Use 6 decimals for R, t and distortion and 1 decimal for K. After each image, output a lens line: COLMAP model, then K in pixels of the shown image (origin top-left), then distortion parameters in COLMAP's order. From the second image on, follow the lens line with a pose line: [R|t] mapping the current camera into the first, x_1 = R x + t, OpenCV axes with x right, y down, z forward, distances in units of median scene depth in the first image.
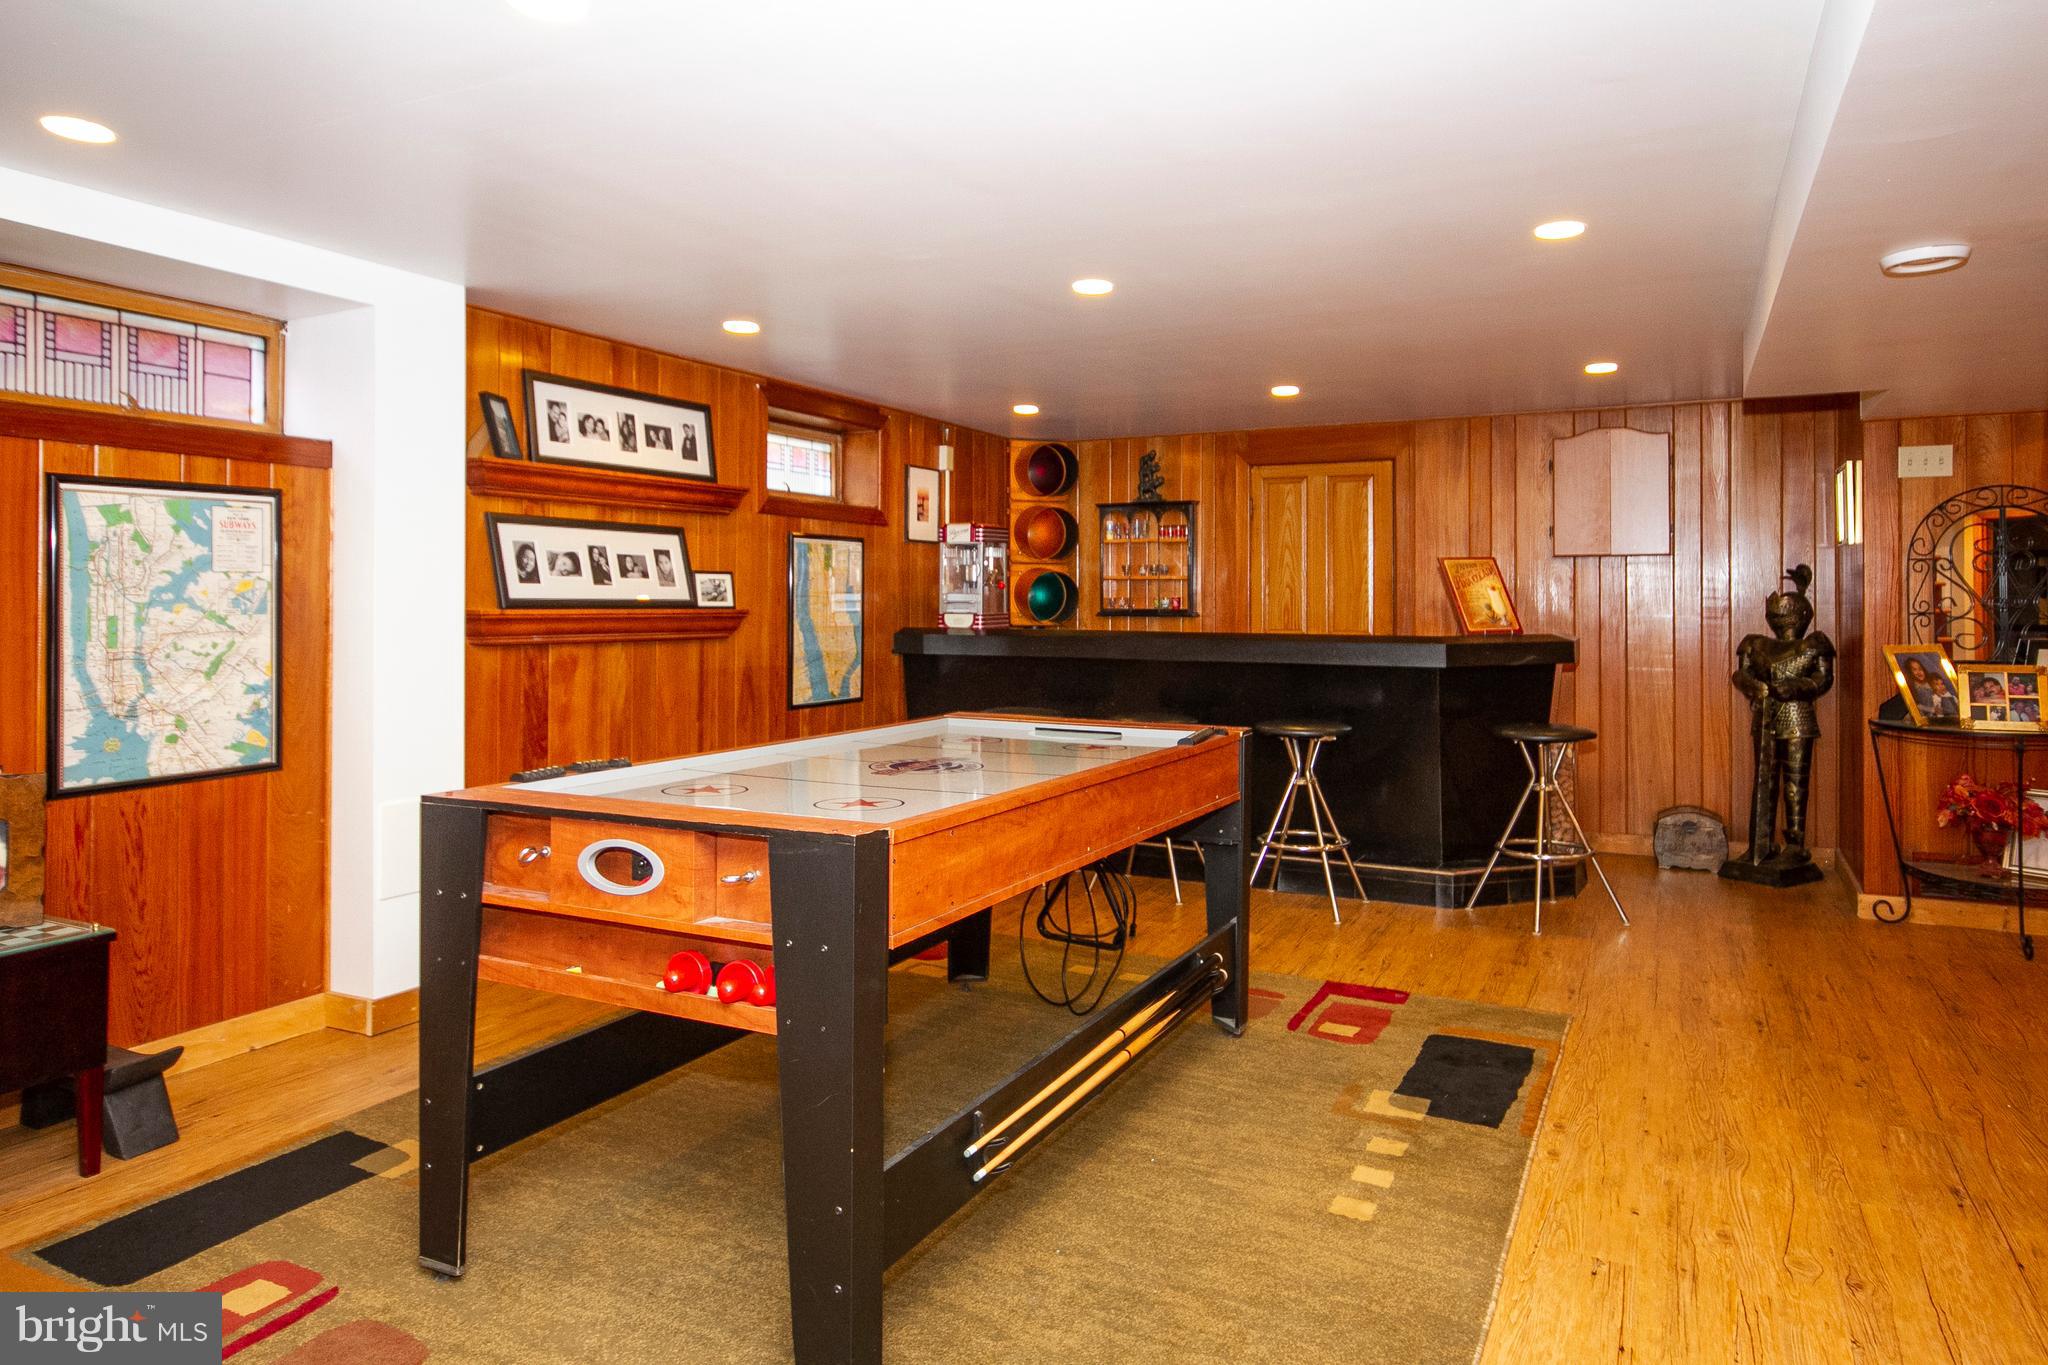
lens RADIAL K [[1293.7, 0, 1021.7], [0, 1293.7, 582.0], [0, 0, 1]] dist [-0.078533, 0.152290]
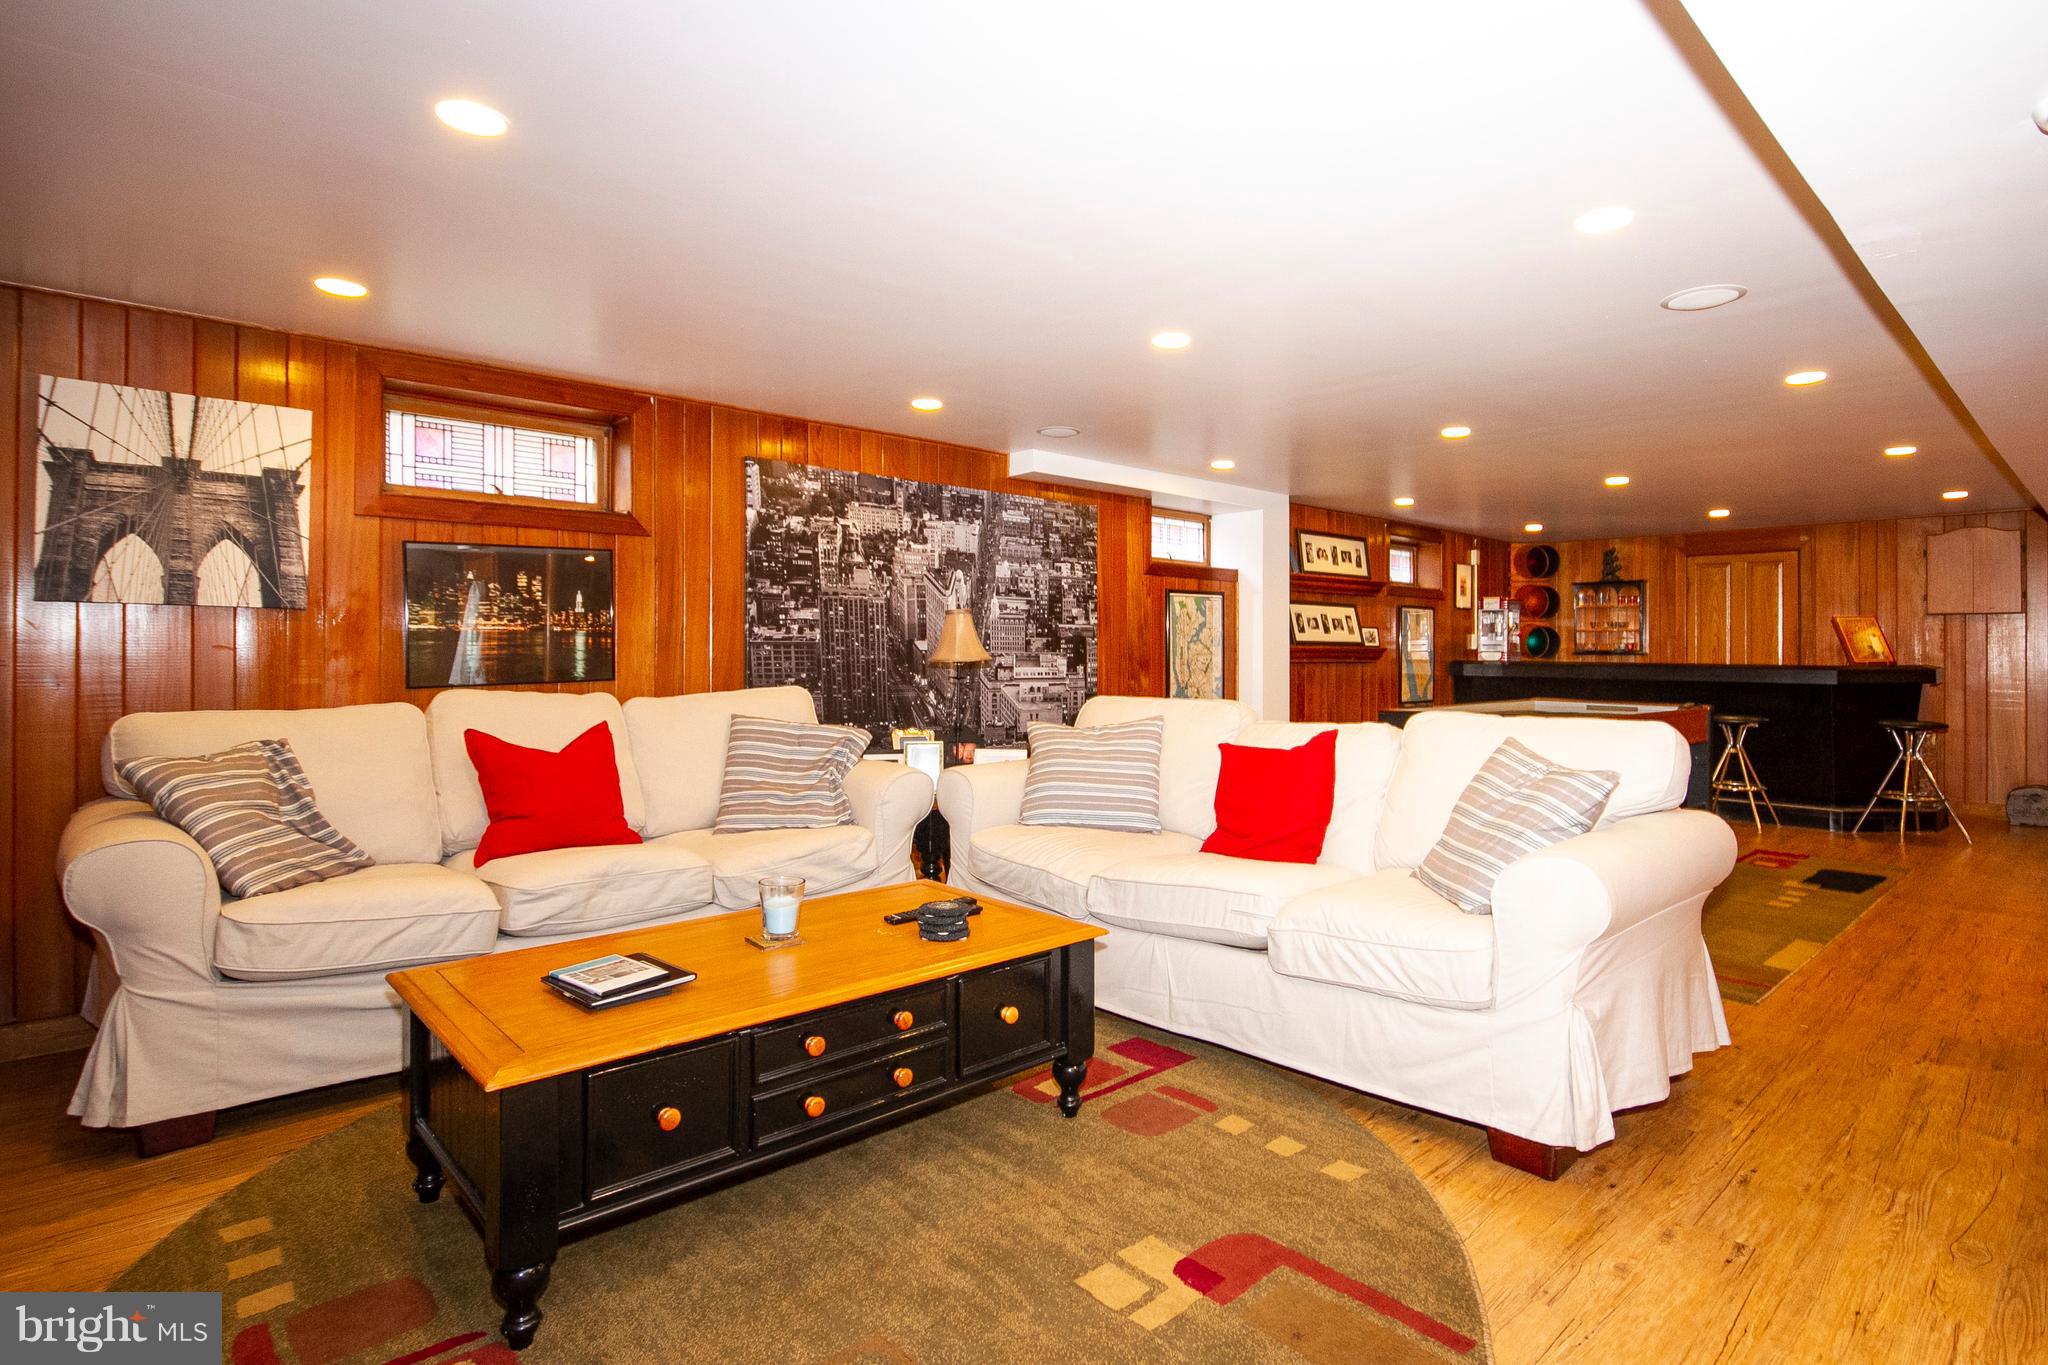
lens RADIAL K [[1052.7, 0, 1041.2], [0, 1052.7, 639.6], [0, 0, 1]] dist [-0.001766, 0.000233]
pose [[0.942710, 0.000145, -0.333612, -0.155973], [0.001580, 0.999987, 0.004899, 0.001820], [0.333608, -0.005145, 0.942698, -0.524503]]
